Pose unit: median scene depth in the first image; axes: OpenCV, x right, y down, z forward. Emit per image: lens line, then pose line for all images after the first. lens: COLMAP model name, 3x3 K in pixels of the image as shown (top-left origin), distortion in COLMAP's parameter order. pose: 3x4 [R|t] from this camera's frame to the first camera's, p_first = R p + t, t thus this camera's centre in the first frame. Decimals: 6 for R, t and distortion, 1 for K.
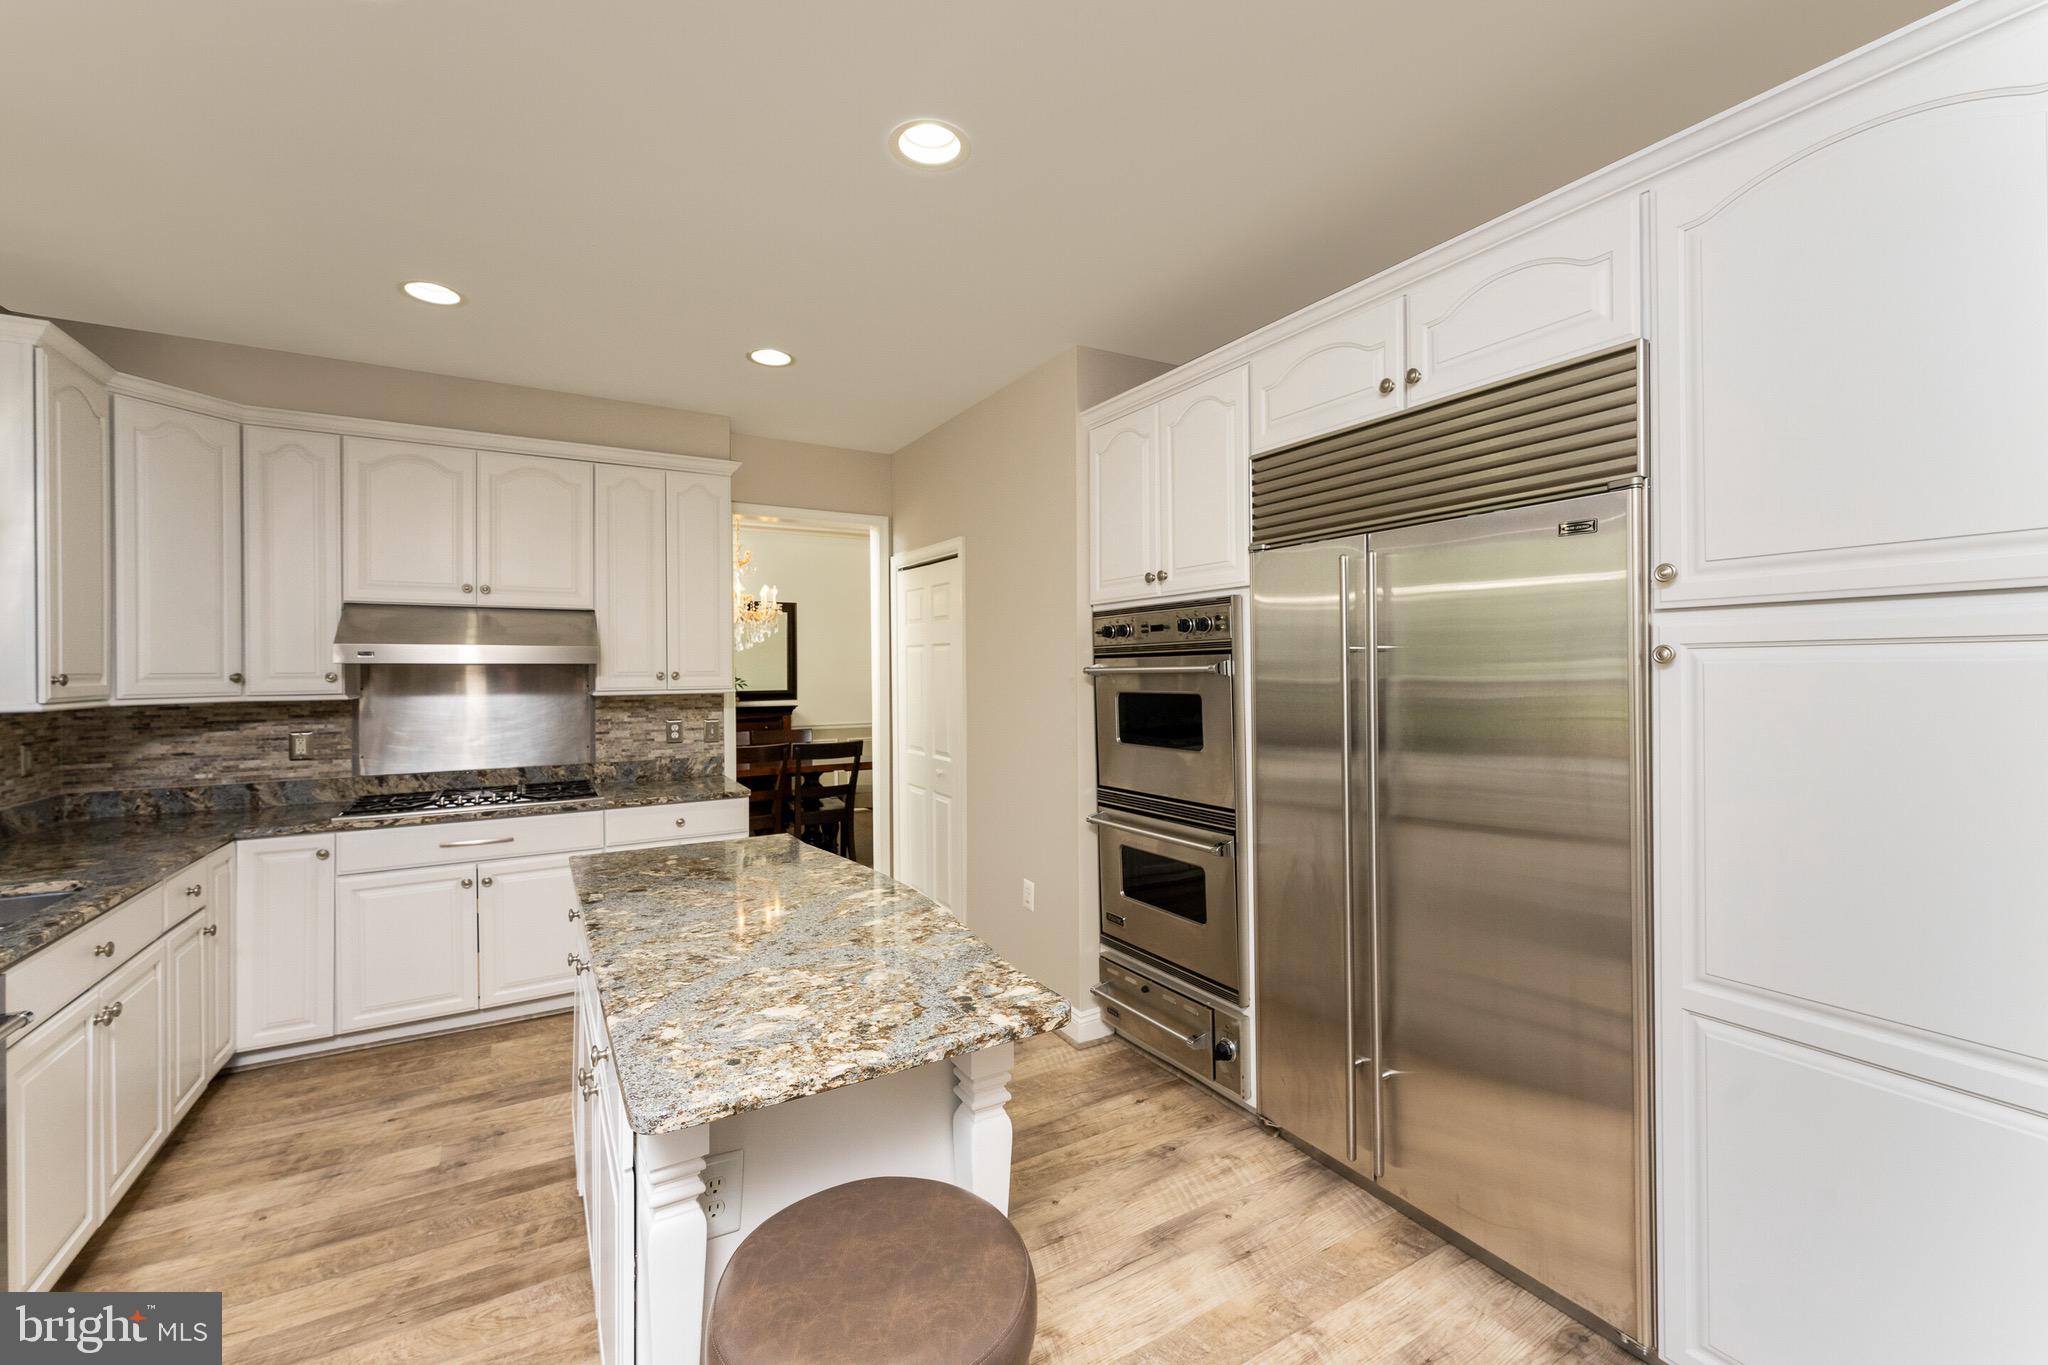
lens RADIAL K [[847.6, 0, 1033.1], [0, 847.6, 666.5], [0, 0, 1]] dist [-0.000507, 0.001378]
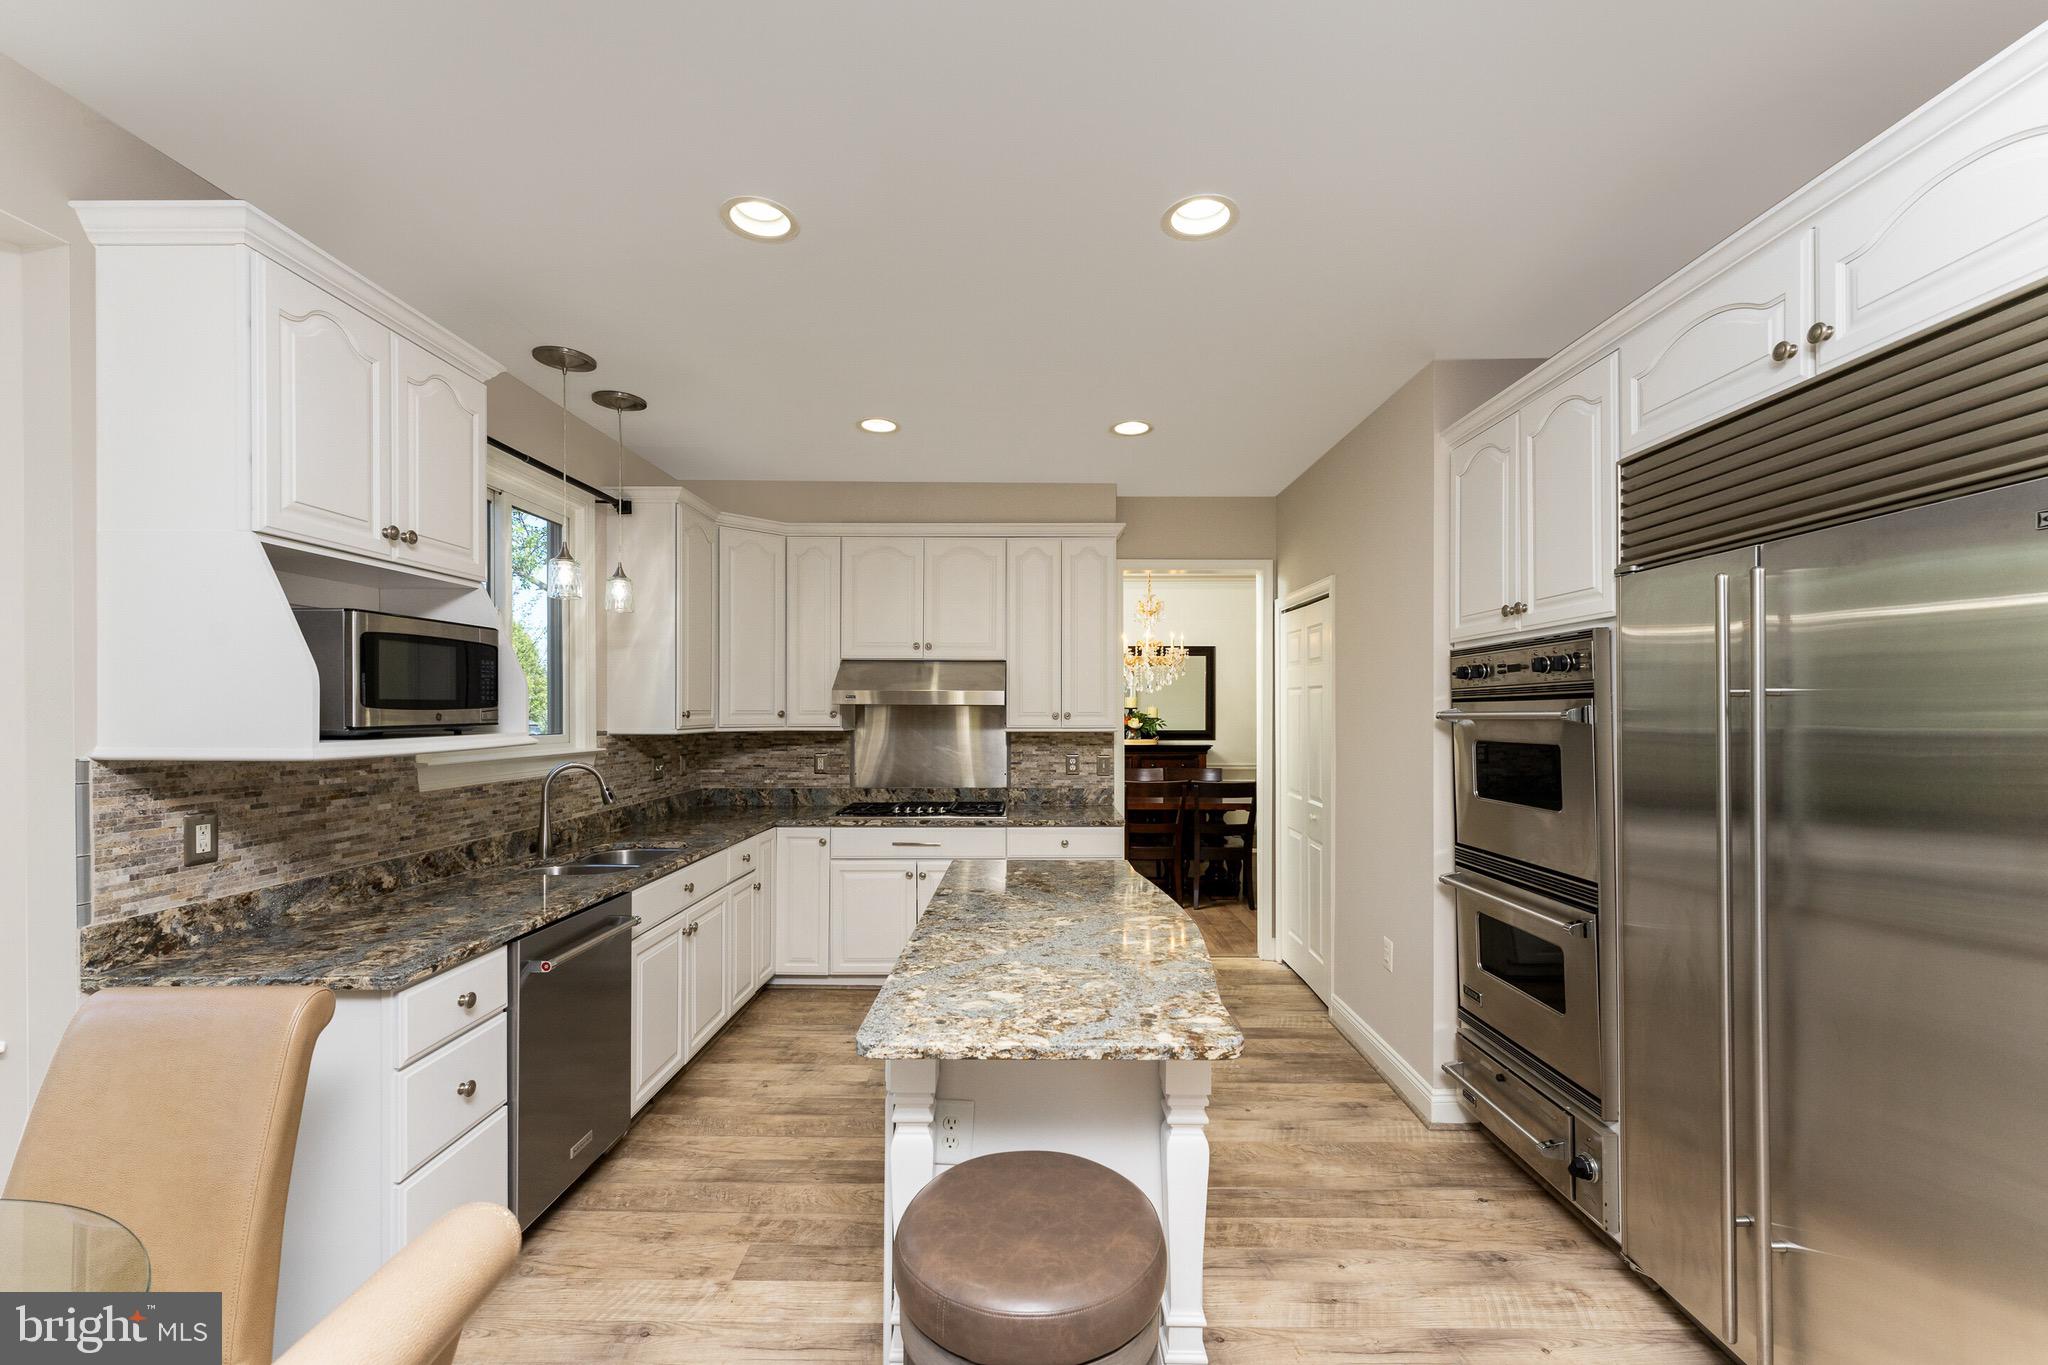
lens RADIAL K [[847.6, 0, 1033.7], [0, 847.6, 705.0], [0, 0, 1]] dist [-0.000507, 0.001378]
pose [[0.857510, 0.005057, -0.514442, 0.181948], [-0.006235, 0.999980, -0.000562, -0.003661], [0.514429, 0.003689, 0.857525, -0.008361]]
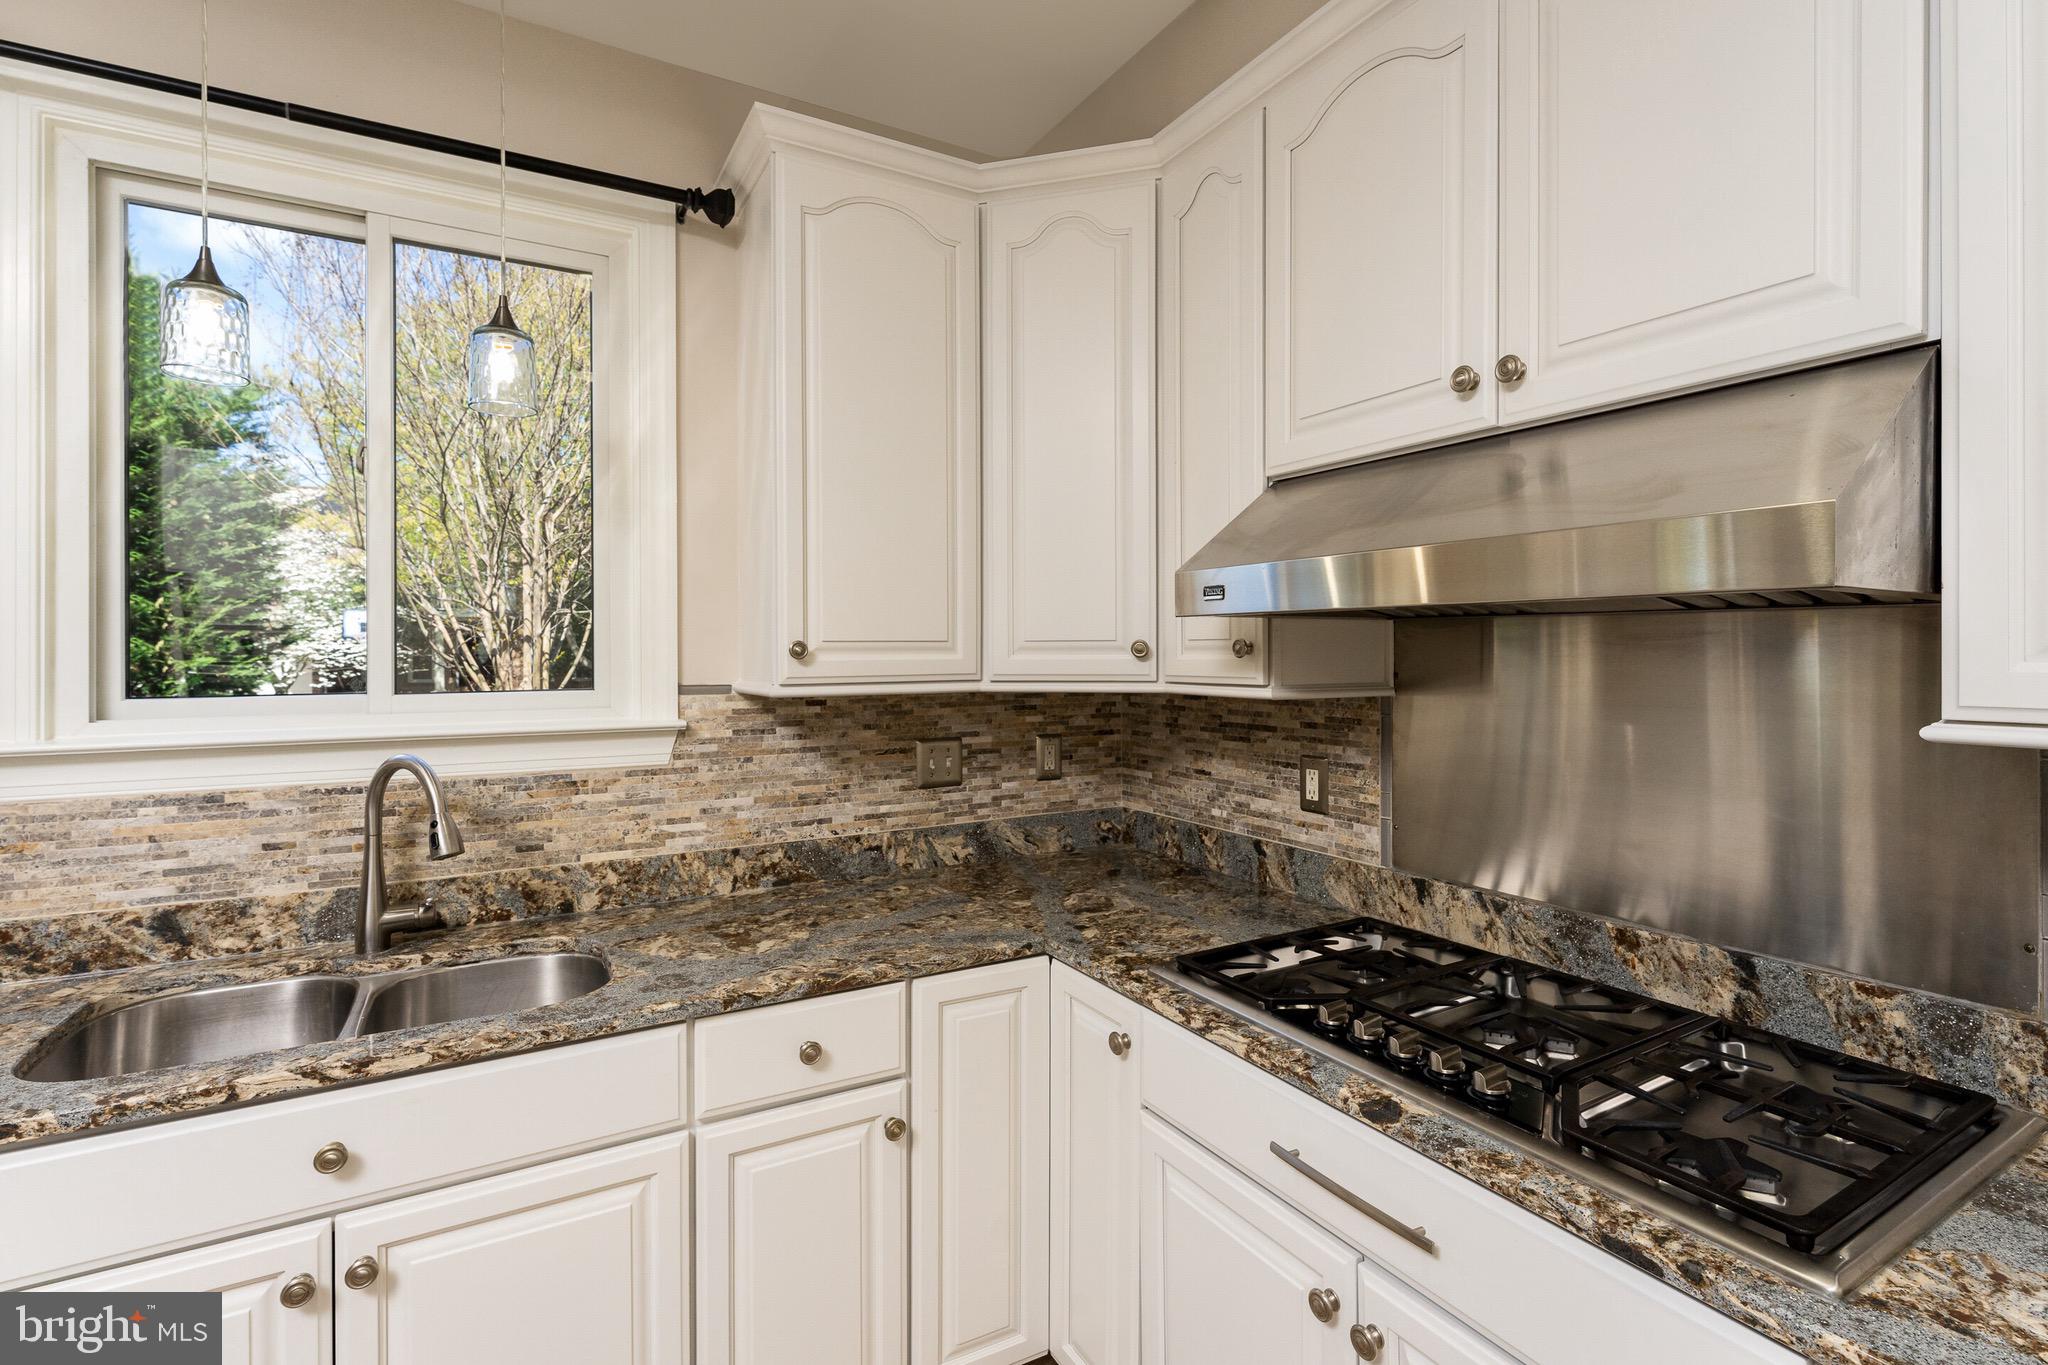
lens RADIAL K [[936.5, 0, 1044.7], [0, 936.5, 650.2], [0, 0, 1]] dist [0.007715, -0.000631]
pose [[-0.019269, 0.003800, -0.999807, -0.378009], [0.006417, 0.999973, 0.003677, 0.013320], [0.999794, -0.006345, -0.019293, 1.069823]]
